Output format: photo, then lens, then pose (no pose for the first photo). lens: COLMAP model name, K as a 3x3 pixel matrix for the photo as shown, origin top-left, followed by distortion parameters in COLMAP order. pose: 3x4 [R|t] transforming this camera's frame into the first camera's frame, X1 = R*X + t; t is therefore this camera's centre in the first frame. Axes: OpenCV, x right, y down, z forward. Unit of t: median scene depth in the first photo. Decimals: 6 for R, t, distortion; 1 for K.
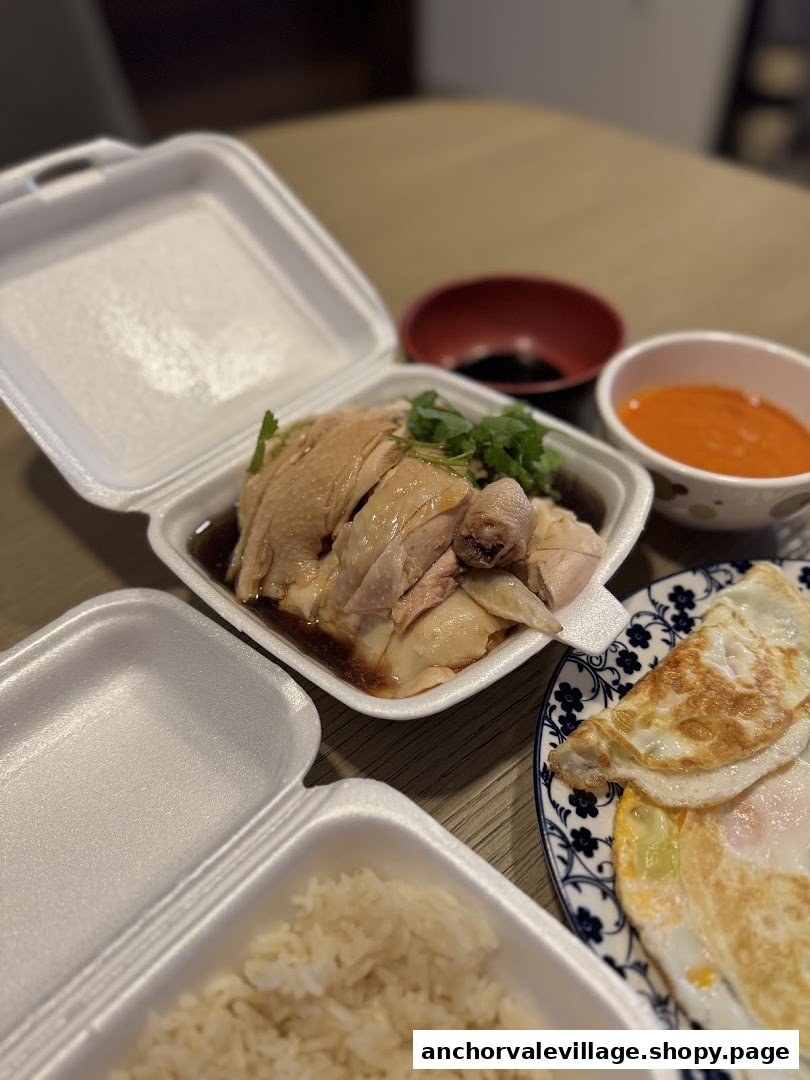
lens RADIAL K [[781.8, 0, 405.0], [0, 781.8, 540.0], [0, 0, 1]] dist [0.104621, -0.211267]
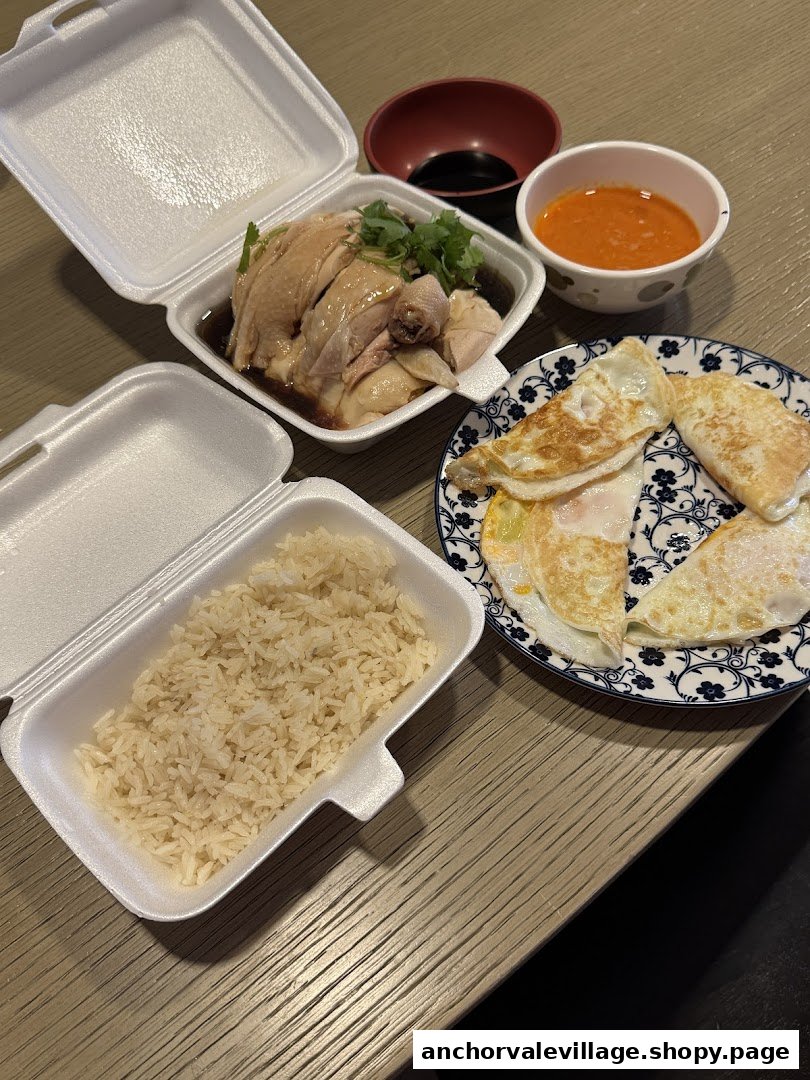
lens RADIAL K [[963.1, 0, 396.4], [0, 963.1, 539.3], [0, 0, 1]] dist [0.112774, -0.003558]
pose [[0.998732, -0.001746, -0.050309, 0.162763], [0.011731, 0.979956, 0.198869, 0.034601], [0.048953, -0.199207, 0.978734, -0.745218]]
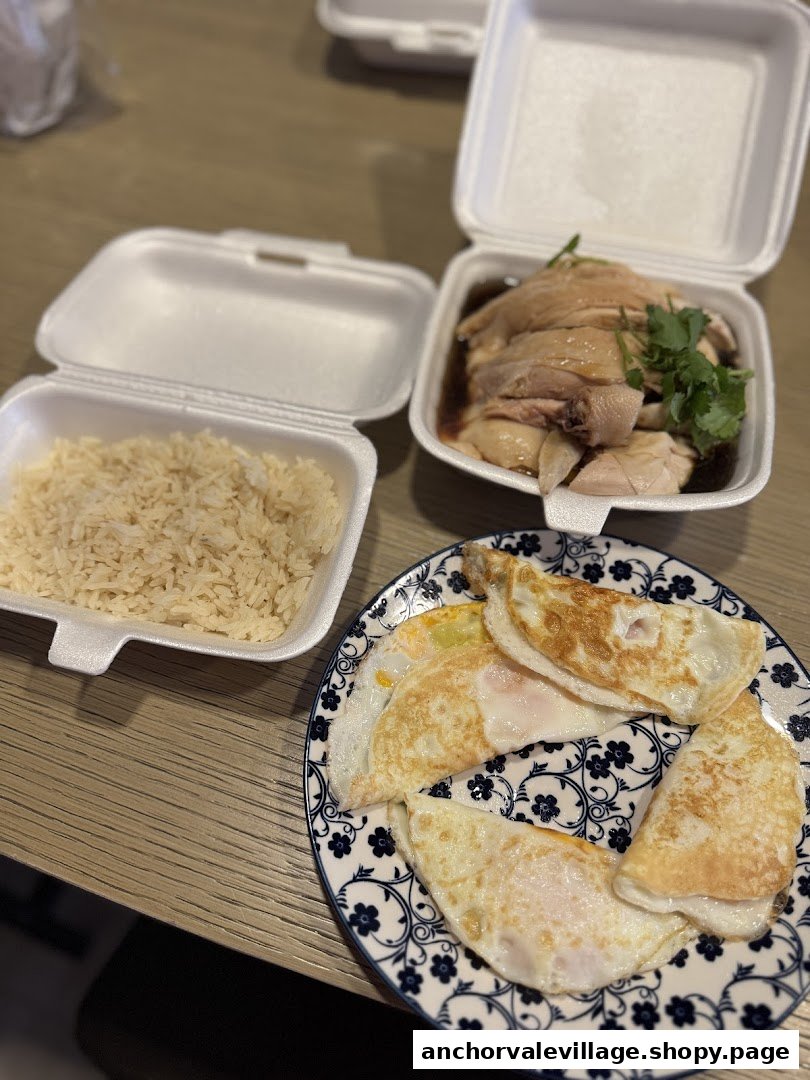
lens RADIAL K [[781.8, 0, 405.0], [0, 781.8, 540.0], [0, 0, 1]] dist [0.104621, -0.211267]
pose [[0.506675, 0.750499, -0.424301, 0.638068], [-0.623884, 0.658844, 0.420350, -0.217264], [0.595021, 0.051733, 0.802044, -0.158720]]
